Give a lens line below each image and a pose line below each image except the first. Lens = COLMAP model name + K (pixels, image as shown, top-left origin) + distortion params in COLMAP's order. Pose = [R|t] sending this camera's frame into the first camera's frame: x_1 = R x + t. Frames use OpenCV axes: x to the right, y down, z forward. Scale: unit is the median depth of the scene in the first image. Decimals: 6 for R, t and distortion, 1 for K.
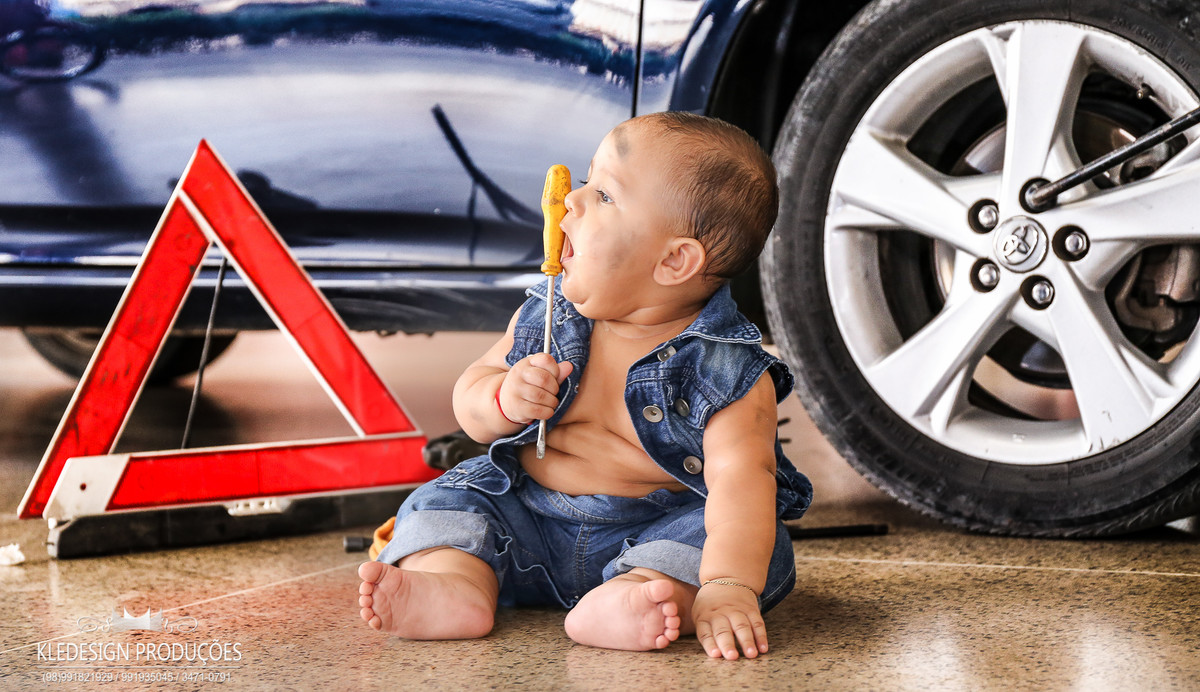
lens RADIAL K [[2474.6, 0, 565.6], [0, 2474.6, 423.6], [0, 0, 1]] dist [0.171669, 0.134422]
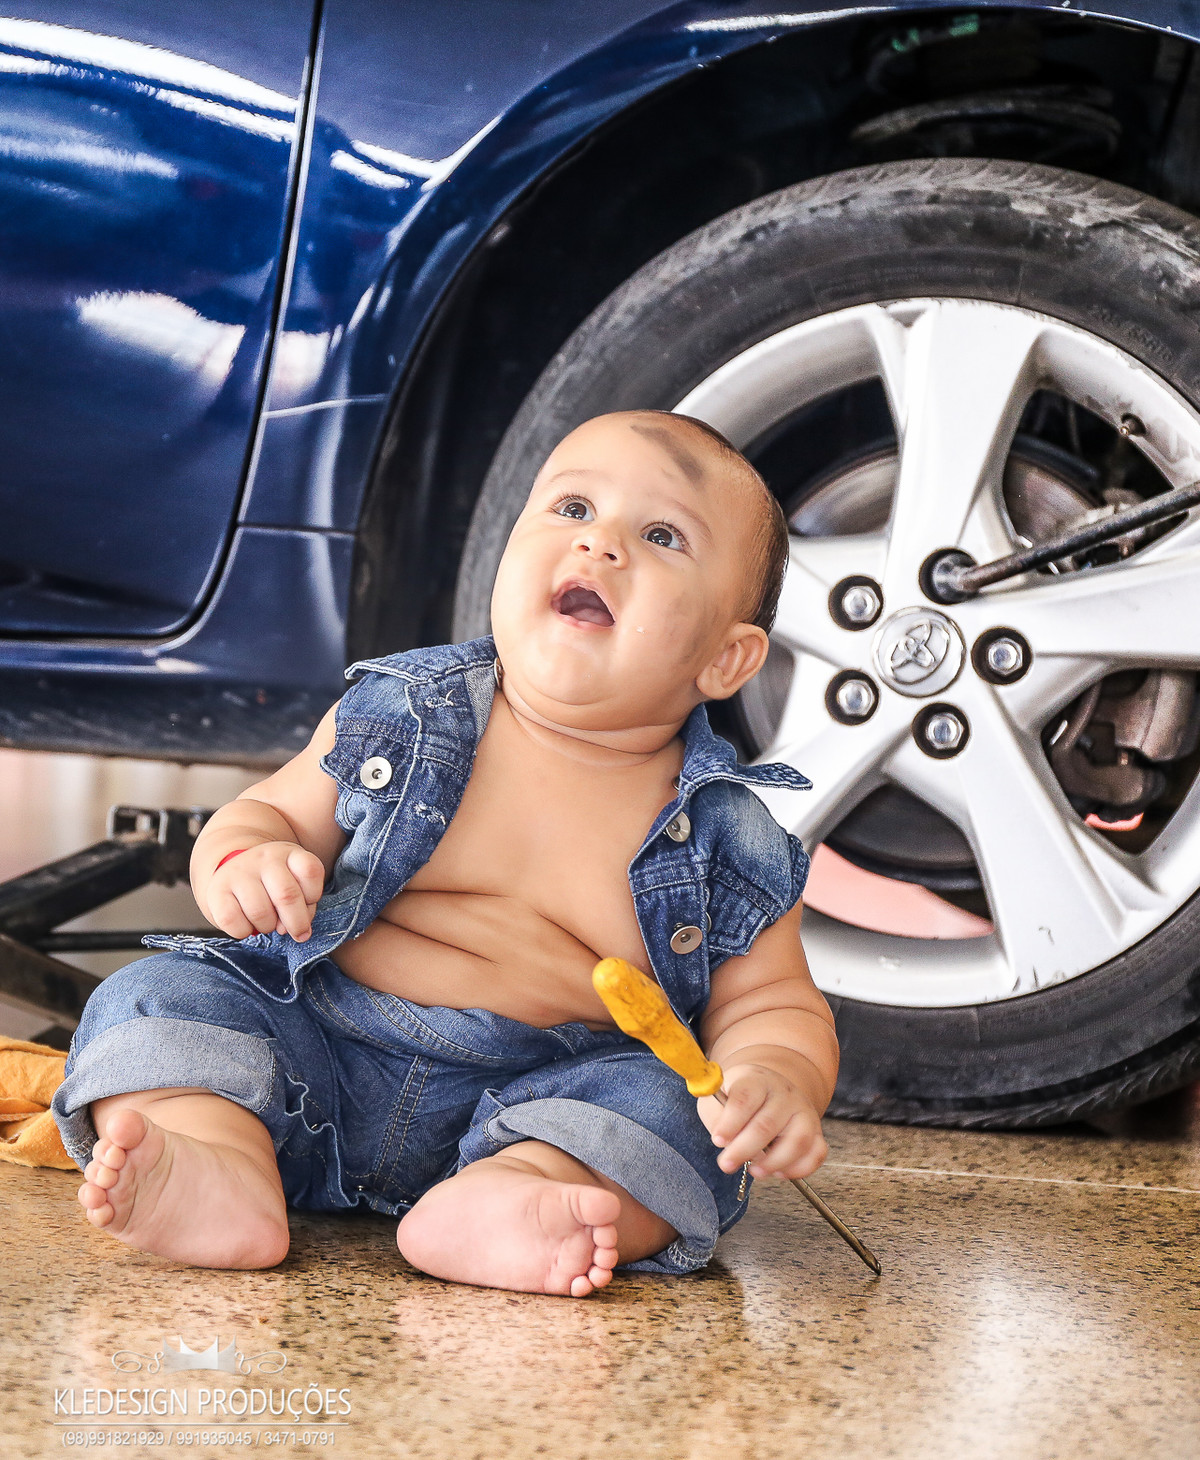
lens RADIAL K [[3980.3, 0, 313.0], [0, 3980.3, 722.0], [0, 0, 1]] dist [0.172880, -0.097642]
pose [[0.964021, 0.062973, 0.258259, -0.221308], [-0.049910, 0.997135, -0.056835, 0.009901], [-0.261098, 0.041900, 0.964403, 0.076565]]
